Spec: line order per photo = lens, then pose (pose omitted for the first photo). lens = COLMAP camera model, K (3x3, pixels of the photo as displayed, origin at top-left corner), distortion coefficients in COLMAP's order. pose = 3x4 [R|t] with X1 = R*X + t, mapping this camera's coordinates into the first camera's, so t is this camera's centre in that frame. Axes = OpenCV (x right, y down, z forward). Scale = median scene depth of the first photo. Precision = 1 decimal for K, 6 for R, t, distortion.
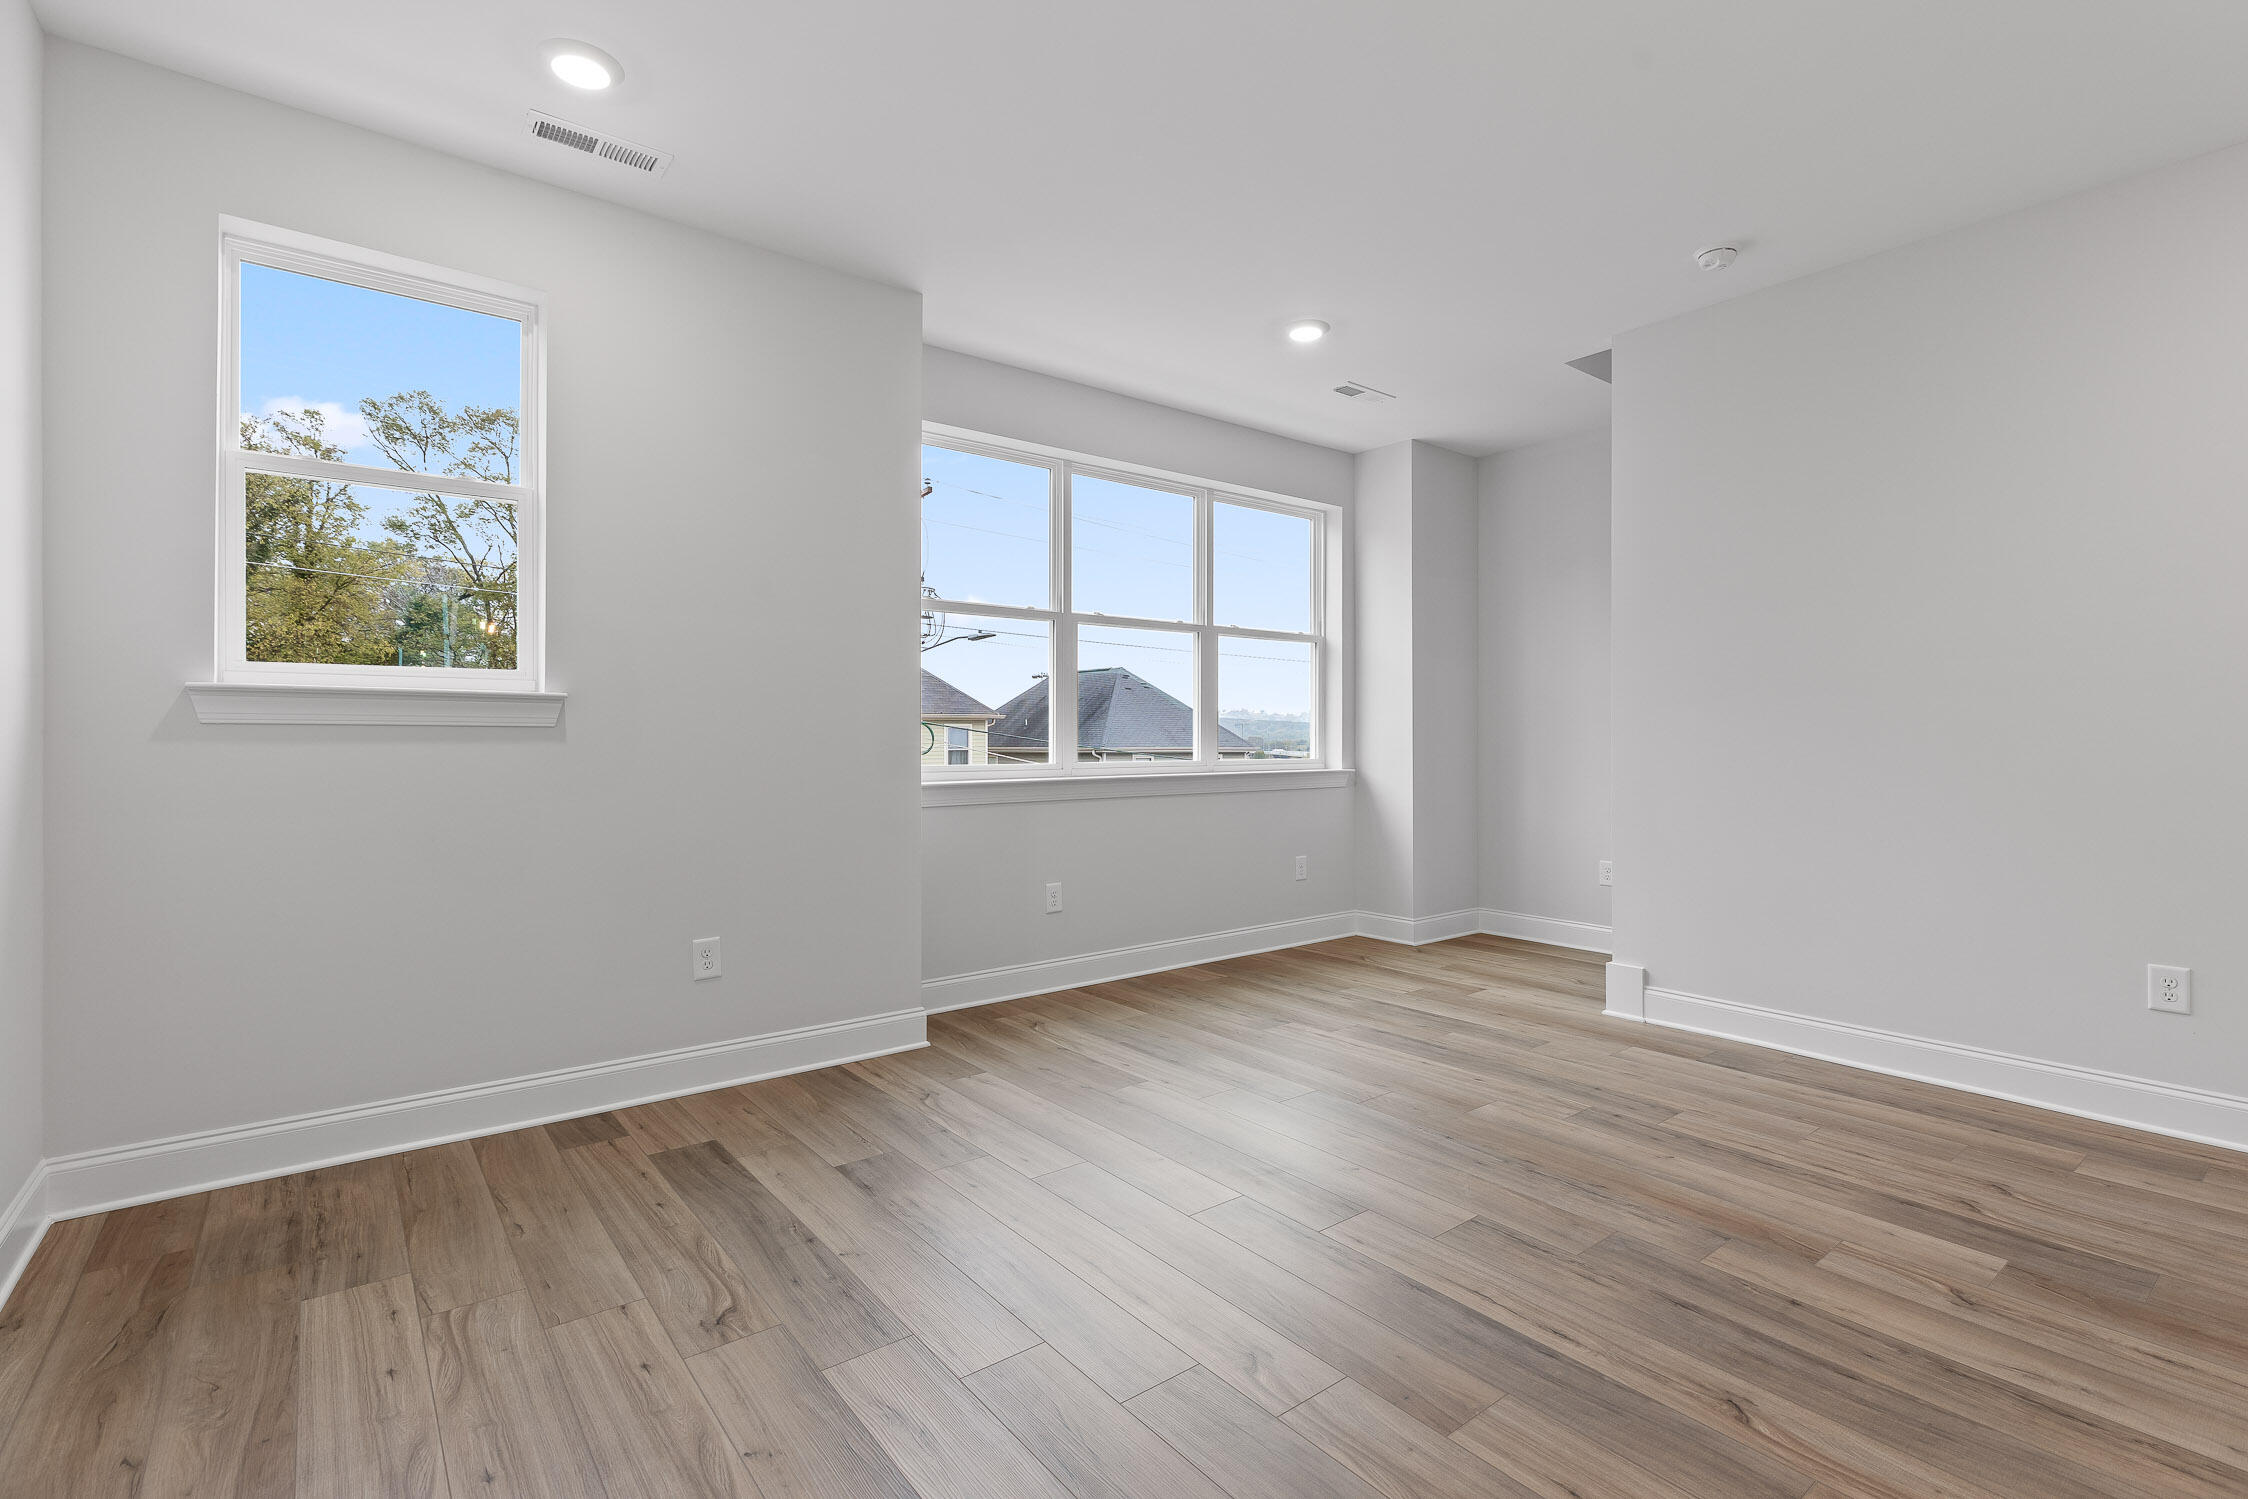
lens RADIAL K [[1032.4, 0, 1133.4], [0, 1032.4, 760.8], [0, 0, 1]] dist [0.006184, -0.001626]
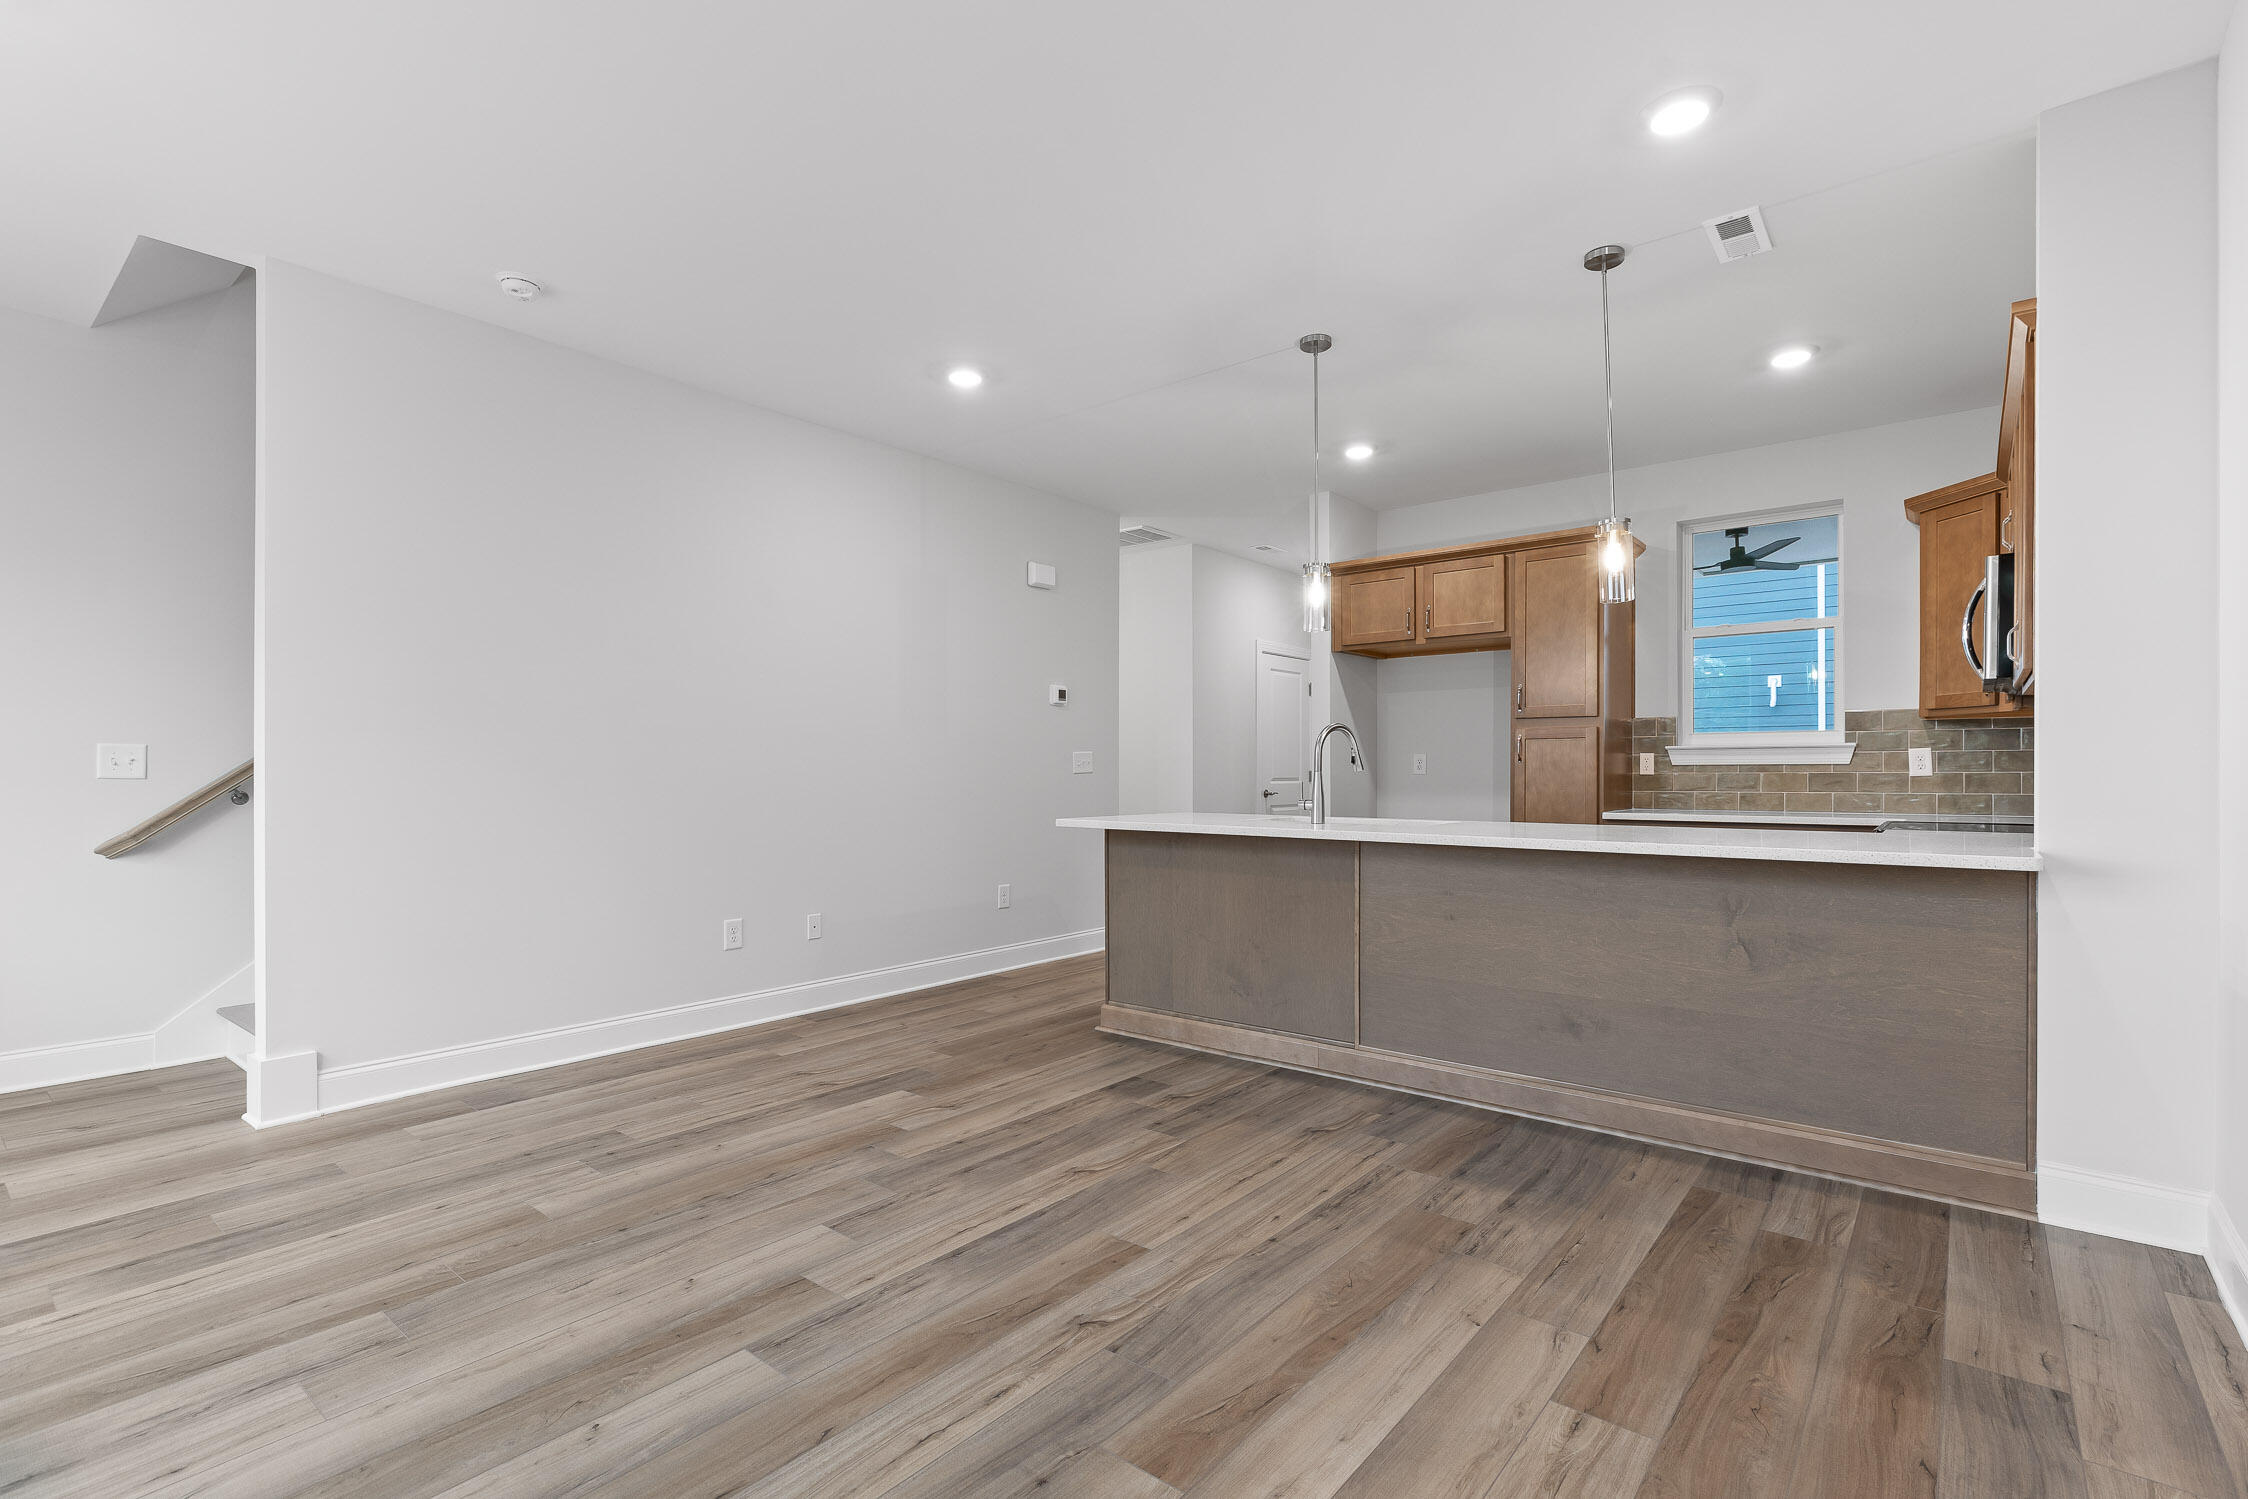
lens RADIAL K [[1032.4, 0, 1133.4], [0, 1032.4, 764.0], [0, 0, 1]] dist [0.006184, -0.001626]
pose [[-0.219661, 0.006193, 0.975557, -0.457269], [0.020601, 0.999786, -0.001708, -0.012913], [-0.975359, 0.019723, -0.219742, 0.542819]]
